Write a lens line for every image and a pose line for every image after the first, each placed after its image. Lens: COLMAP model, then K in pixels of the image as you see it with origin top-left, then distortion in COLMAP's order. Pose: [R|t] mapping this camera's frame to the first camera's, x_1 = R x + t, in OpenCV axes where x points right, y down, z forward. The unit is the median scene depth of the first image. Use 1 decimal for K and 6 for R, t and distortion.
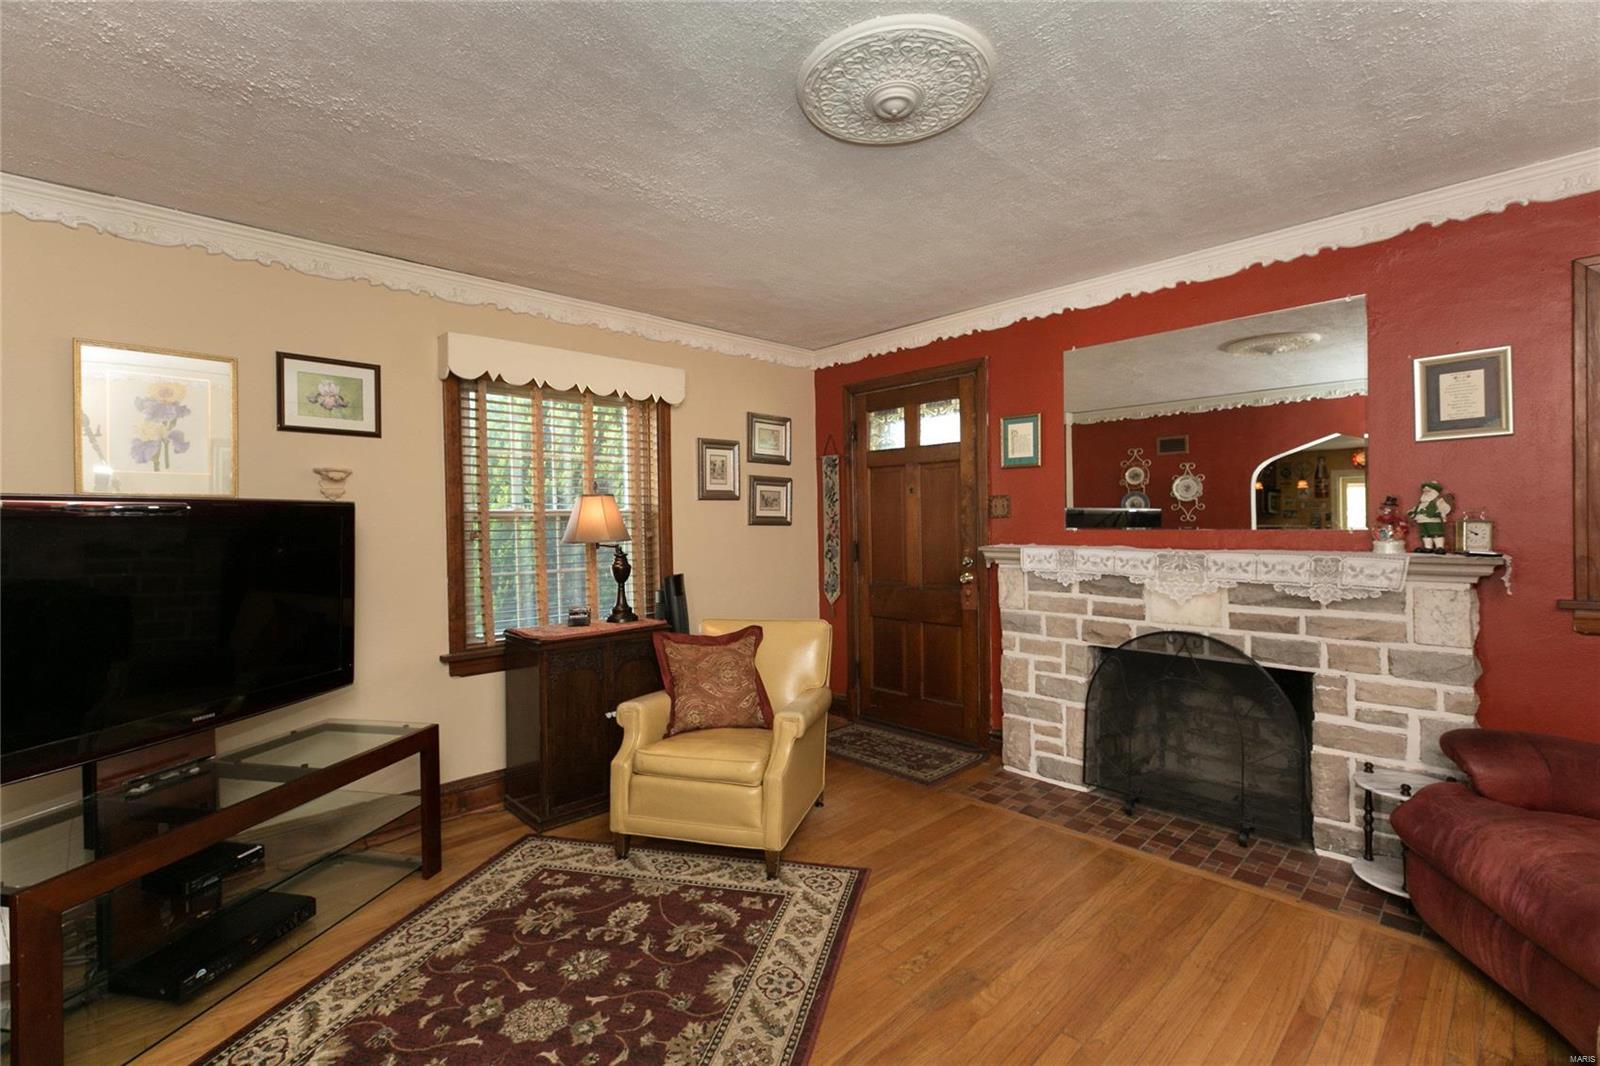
lens RADIAL K [[710.3, 0, 809.2], [0, 710.3, 522.1], [0, 0, 1]] dist [-0.033632, 0.006757]
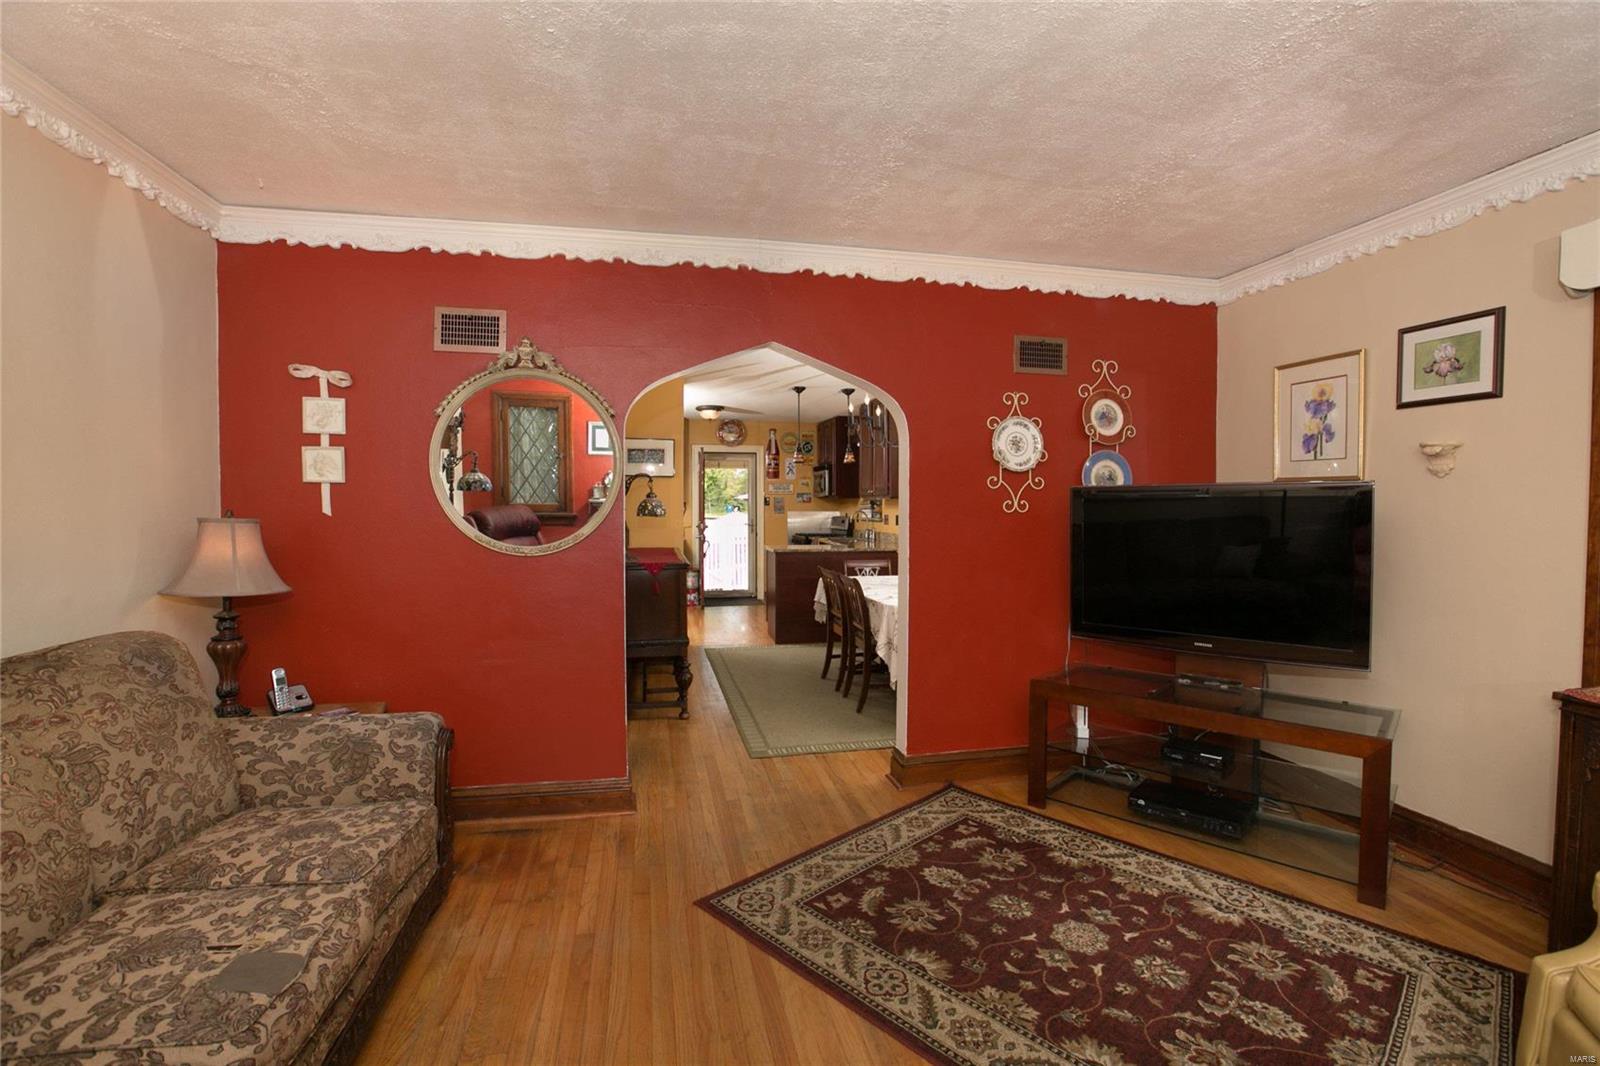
lens RADIAL K [[710.3, 0, 783.1], [0, 710.3, 516.2], [0, 0, 1]] dist [-0.033632, 0.006757]
pose [[-0.555161, 0.034495, -0.831028, 0.562169], [0.006599, 0.999291, 0.037072, -0.021073], [0.831717, 0.015097, -0.554994, 0.834717]]
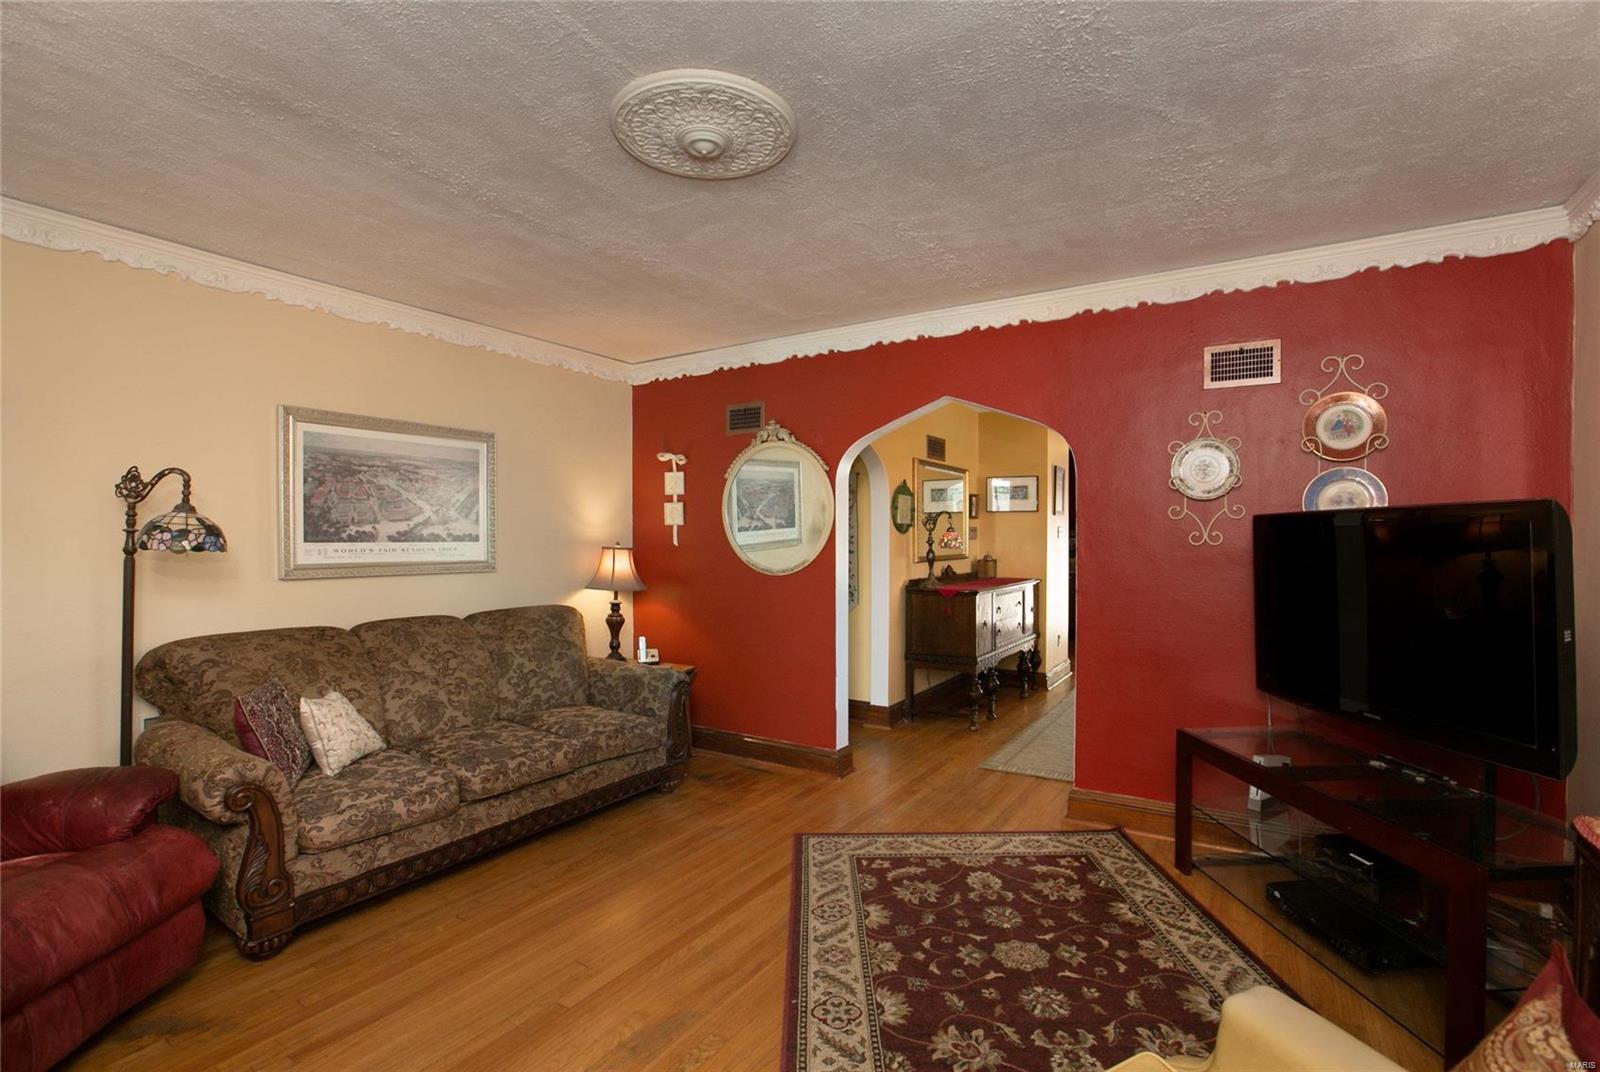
lens RADIAL K [[710.3, 0, 813.8], [0, 710.3, 539.0], [0, 0, 1]] dist [-0.033632, 0.006757]
pose [[-0.971071, 0.023360, -0.237646, 0.151759], [0.021801, 0.999720, 0.009188, -0.011954], [0.237795, 0.003741, -0.971308, 1.419226]]
